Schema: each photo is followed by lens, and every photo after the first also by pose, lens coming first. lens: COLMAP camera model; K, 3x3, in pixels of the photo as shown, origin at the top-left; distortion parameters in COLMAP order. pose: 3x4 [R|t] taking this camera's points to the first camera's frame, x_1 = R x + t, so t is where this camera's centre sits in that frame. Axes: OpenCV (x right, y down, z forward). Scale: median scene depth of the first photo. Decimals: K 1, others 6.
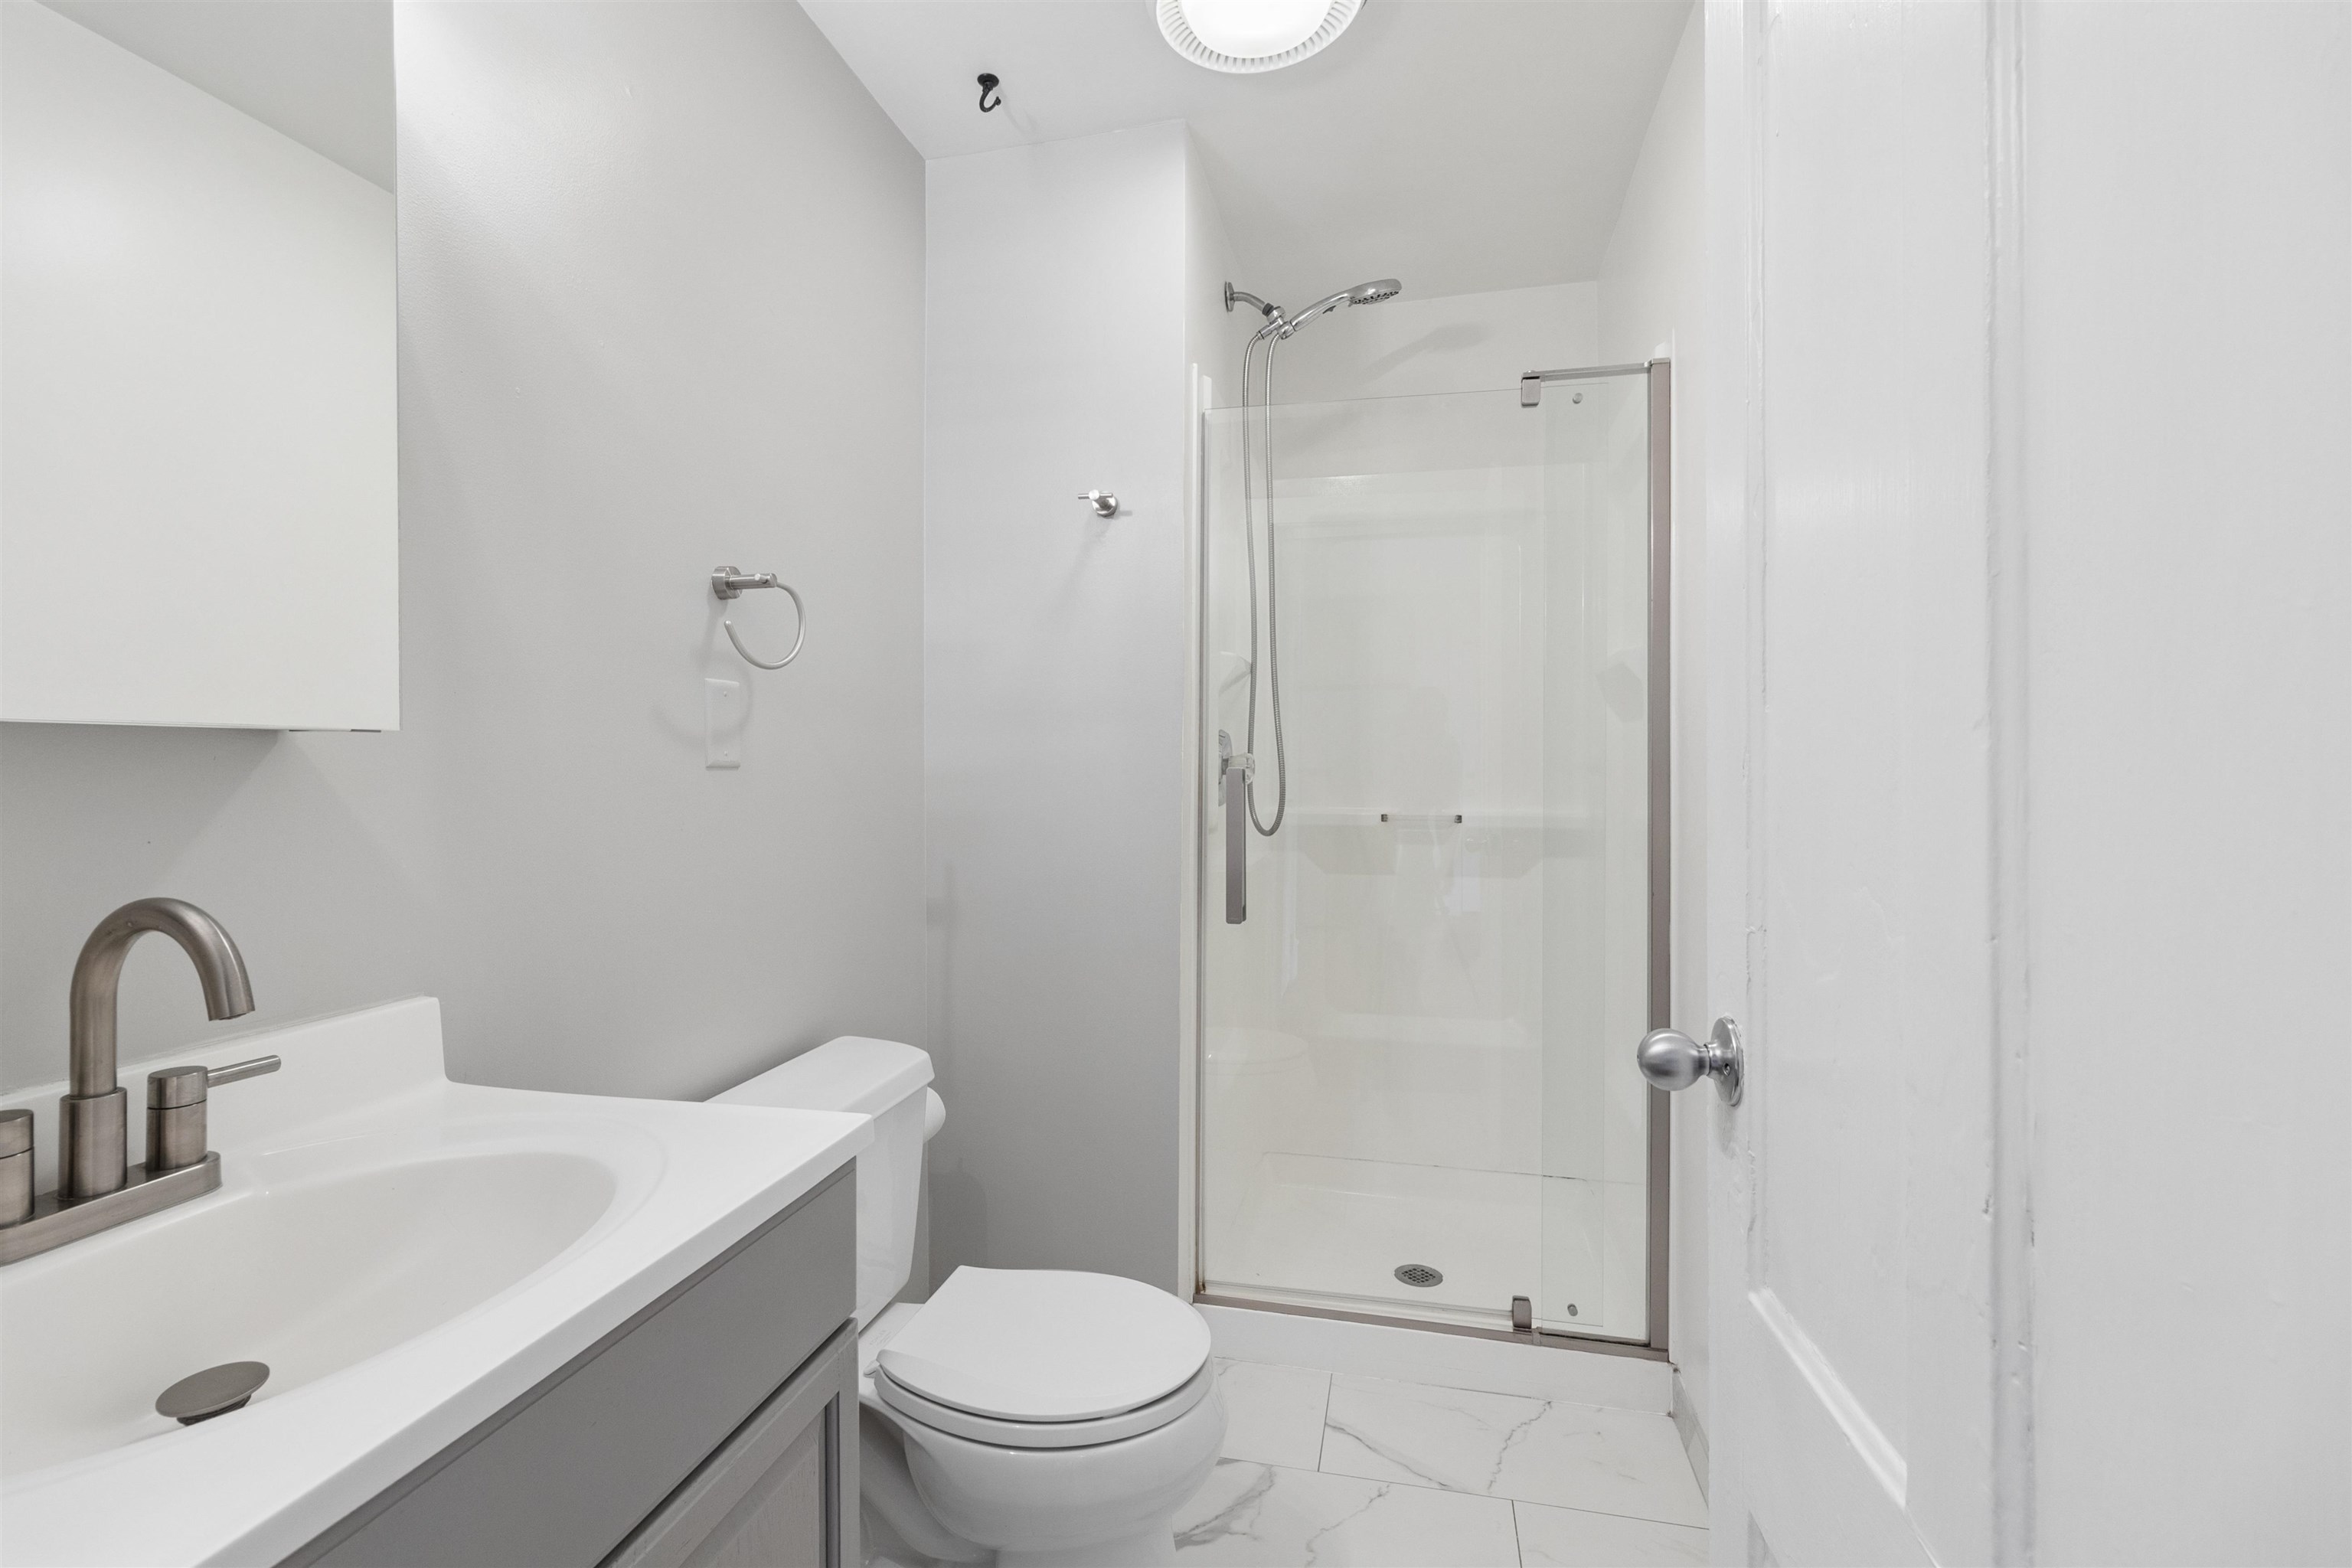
lens RADIAL K [[1108.6, 0, 1164.3], [0, 1108.6, 782.9], [0, 0, 1]] dist [0.002062, -0.000189]
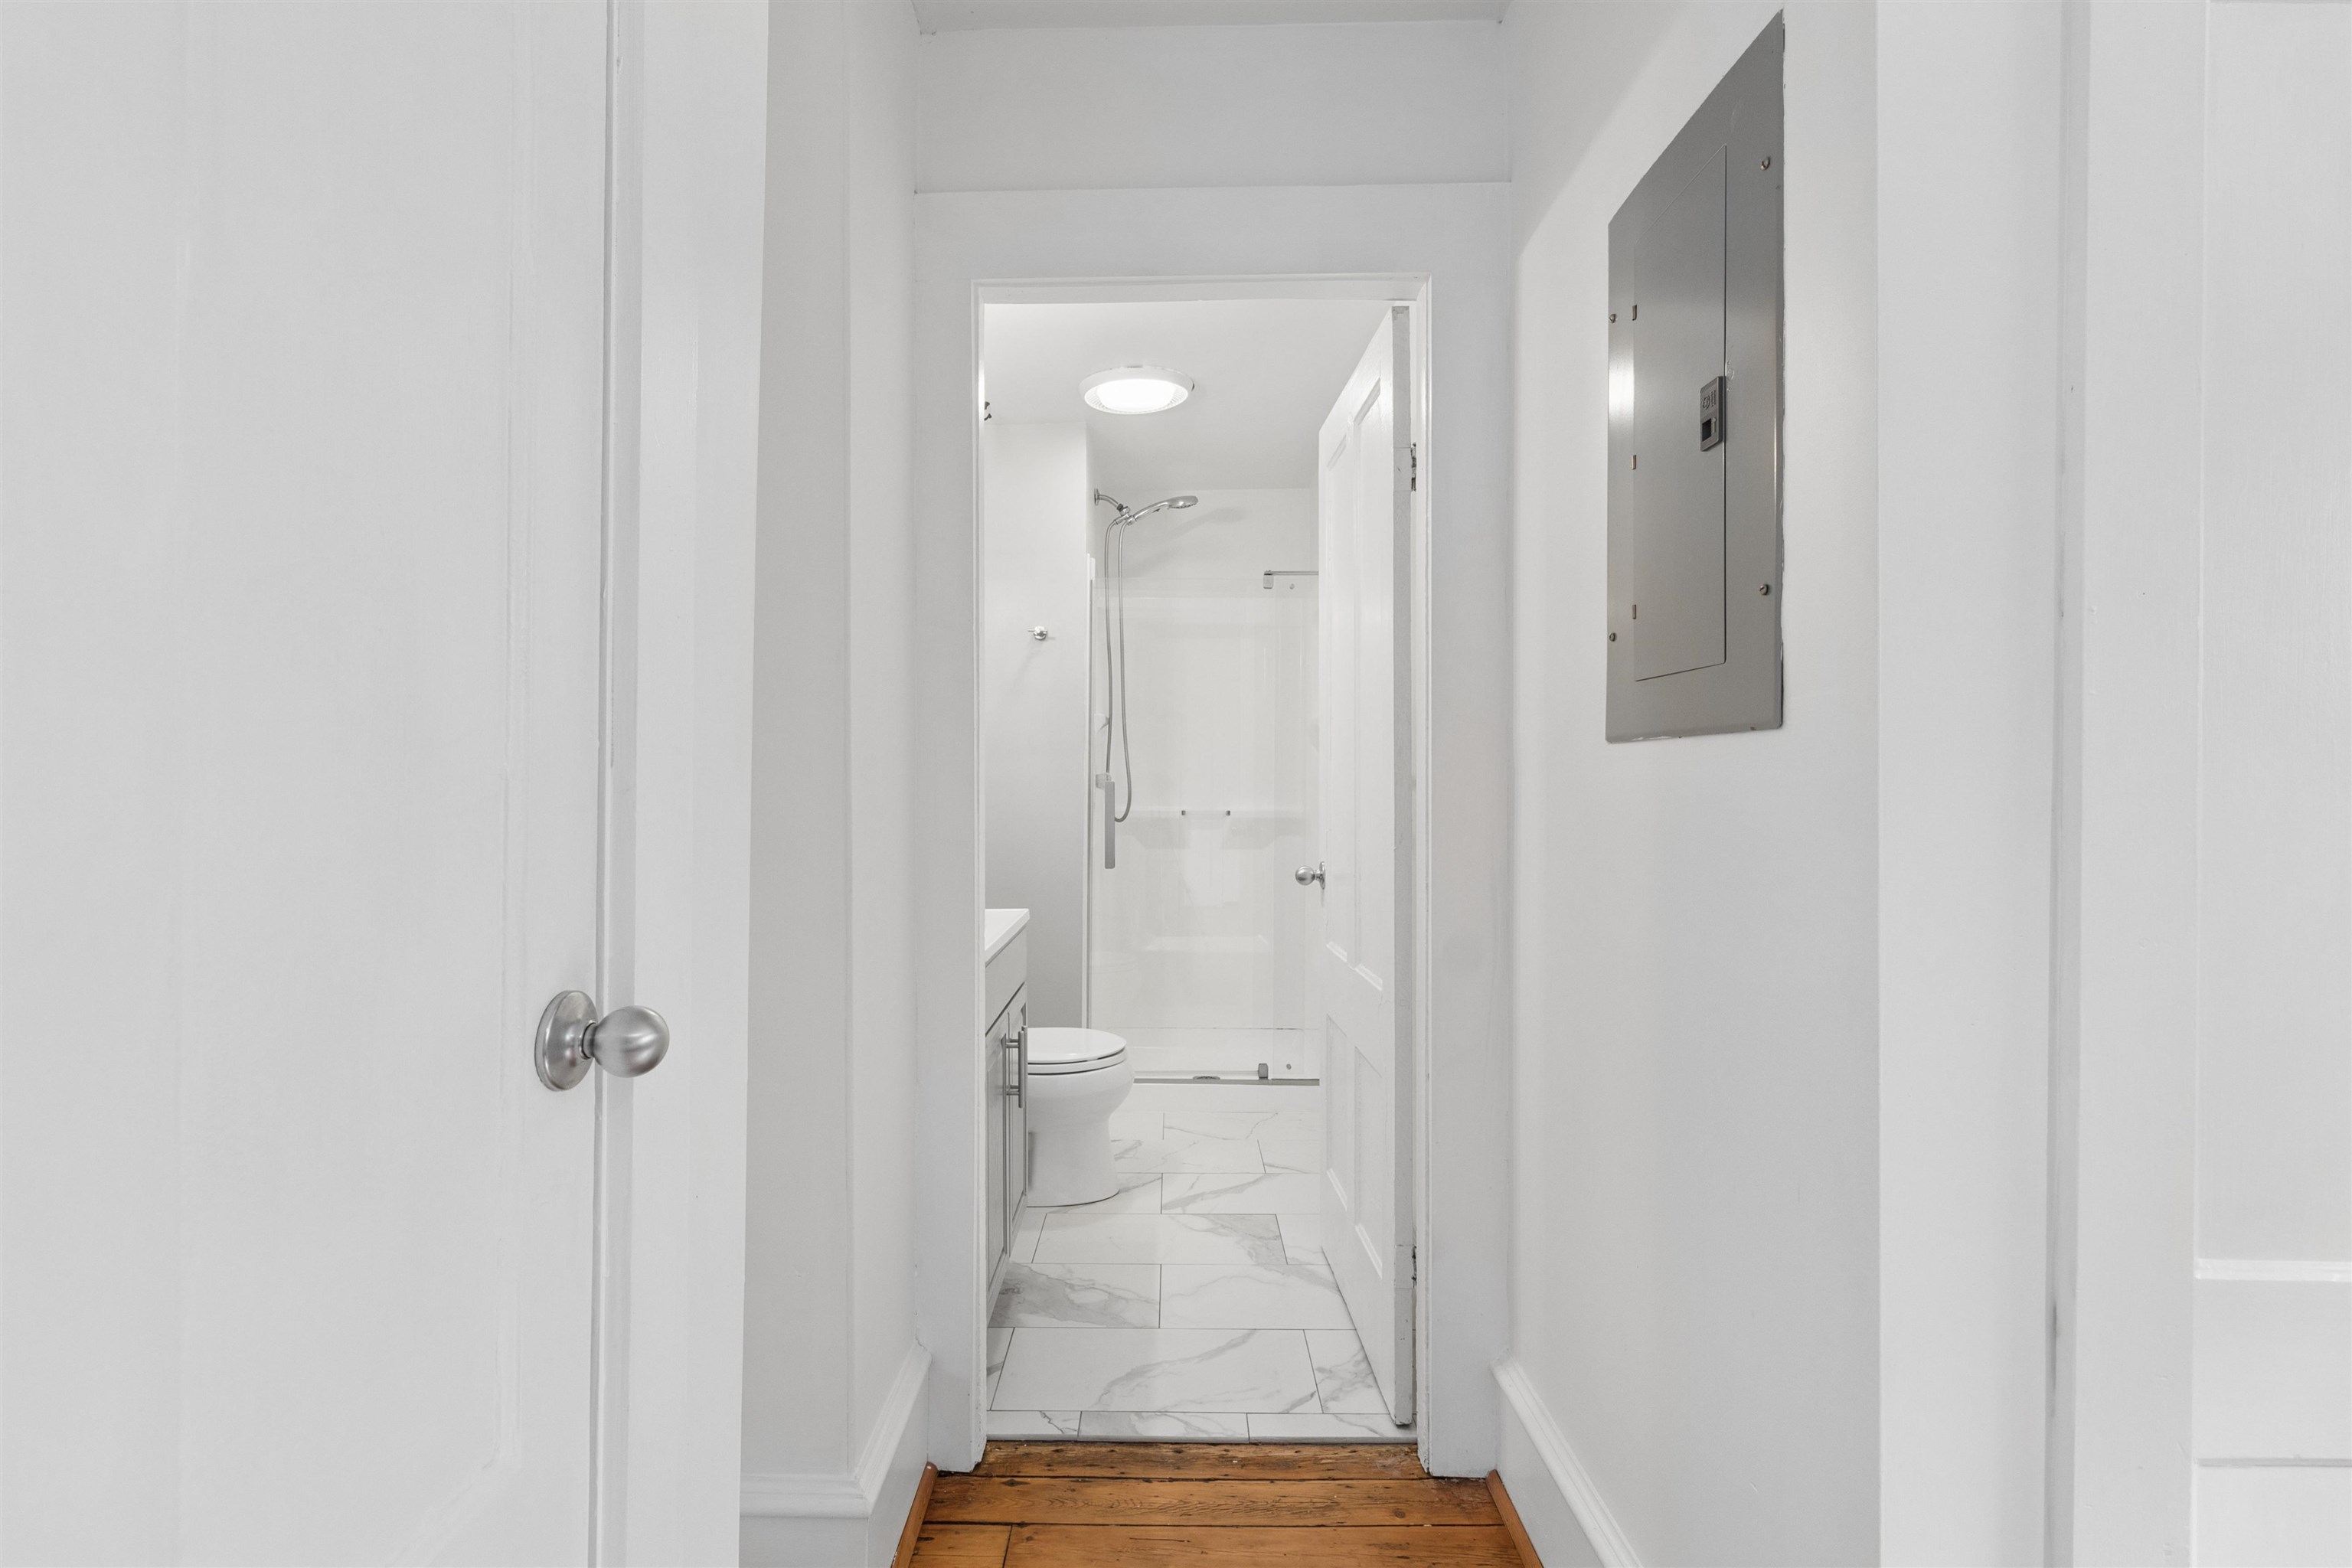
lens RADIAL K [[1082.0, 0, 1161.4], [0, 1082.0, 797.3], [0, 0, 1]] dist [0.000983, 0.000013]
pose [[0.978152, 0.002336, 0.207877, -0.213973], [-0.002490, 0.999997, 0.000479, 0.010667], [-0.207875, -0.000986, 0.978155, -0.707720]]
